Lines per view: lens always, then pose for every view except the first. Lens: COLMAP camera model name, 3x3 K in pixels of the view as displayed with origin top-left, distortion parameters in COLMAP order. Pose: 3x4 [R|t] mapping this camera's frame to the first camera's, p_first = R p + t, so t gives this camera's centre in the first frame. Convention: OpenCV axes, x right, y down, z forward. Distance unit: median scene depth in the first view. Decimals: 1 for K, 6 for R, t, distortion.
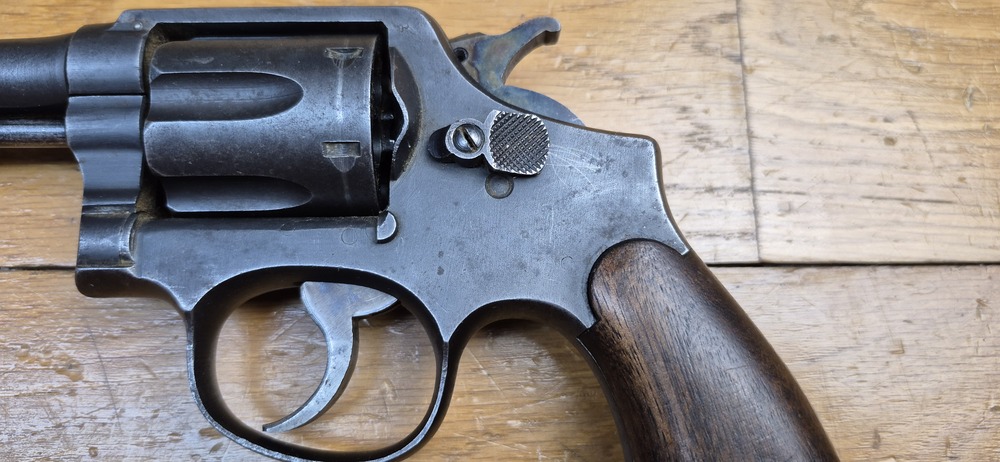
lens RADIAL K [[687.4, 0, 502.5], [0, 687.4, 222.7], [0, 0, 1]] dist [0.023353, -0.082292]
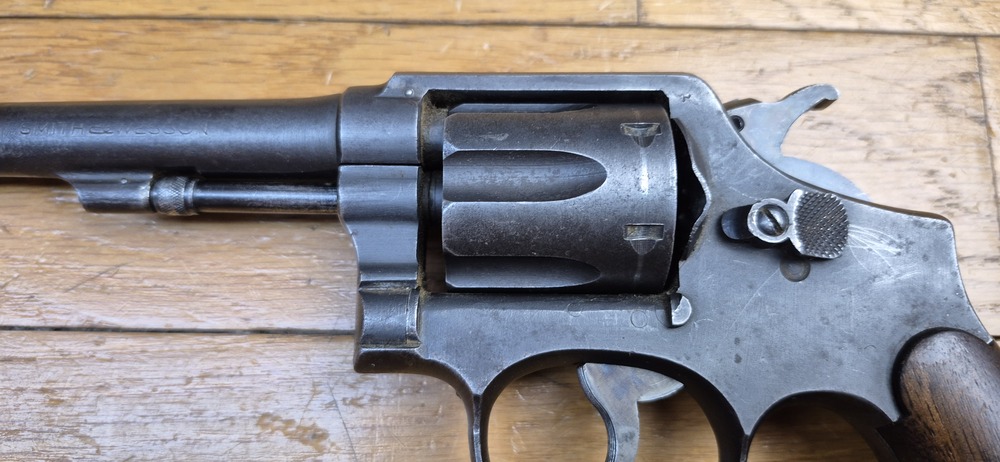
lens RADIAL K [[687.4, 0, 500.3], [0, 687.4, 217.7], [0, 0, 1]] dist [0.023353, -0.082292]
pose [[0.999523, 0.017110, -0.025694, -0.330507], [-0.016849, 0.999804, 0.010359, -0.107411], [0.025866, -0.009922, 0.999616, 0.028633]]
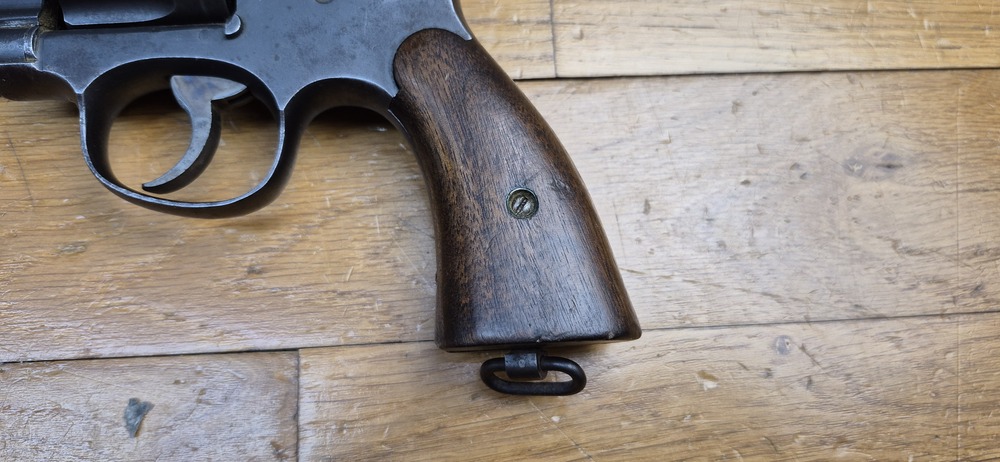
lens RADIAL K [[687.4, 0, 505.0], [0, 687.4, 239.0], [0, 0, 1]] dist [0.023353, -0.082292]
pose [[0.998520, -0.039511, 0.037370, 0.224818], [0.039190, 0.999189, 0.009279, 0.339679], [-0.037707, -0.007801, 0.999258, -0.248981]]
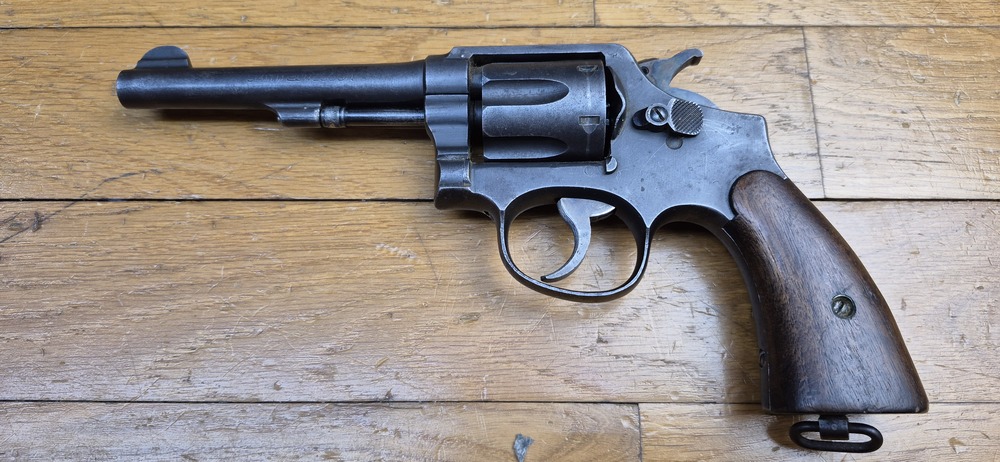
lens RADIAL K [[687.4, 0, 498.4], [0, 687.4, 223.6], [0, 0, 1]] dist [0.023353, -0.082292]
pose [[0.998516, 0.000544, -0.054457, -0.302033], [-0.004501, 0.997353, -0.072568, 0.238336], [0.054274, 0.072706, 0.995876, -0.639617]]
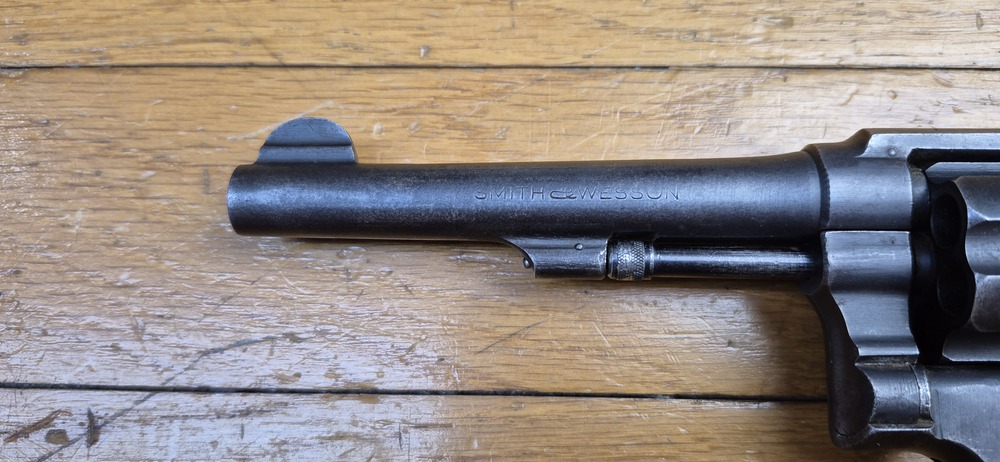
lens RADIAL K [[687.4, 0, 493.5], [0, 687.4, 242.5], [0, 0, 1]] dist [0.023353, -0.082292]
pose [[0.995600, 0.016162, -0.092304, -0.853645], [-0.013151, 0.999365, 0.033129, -0.167125], [0.092781, -0.031770, 0.995180, 0.042758]]
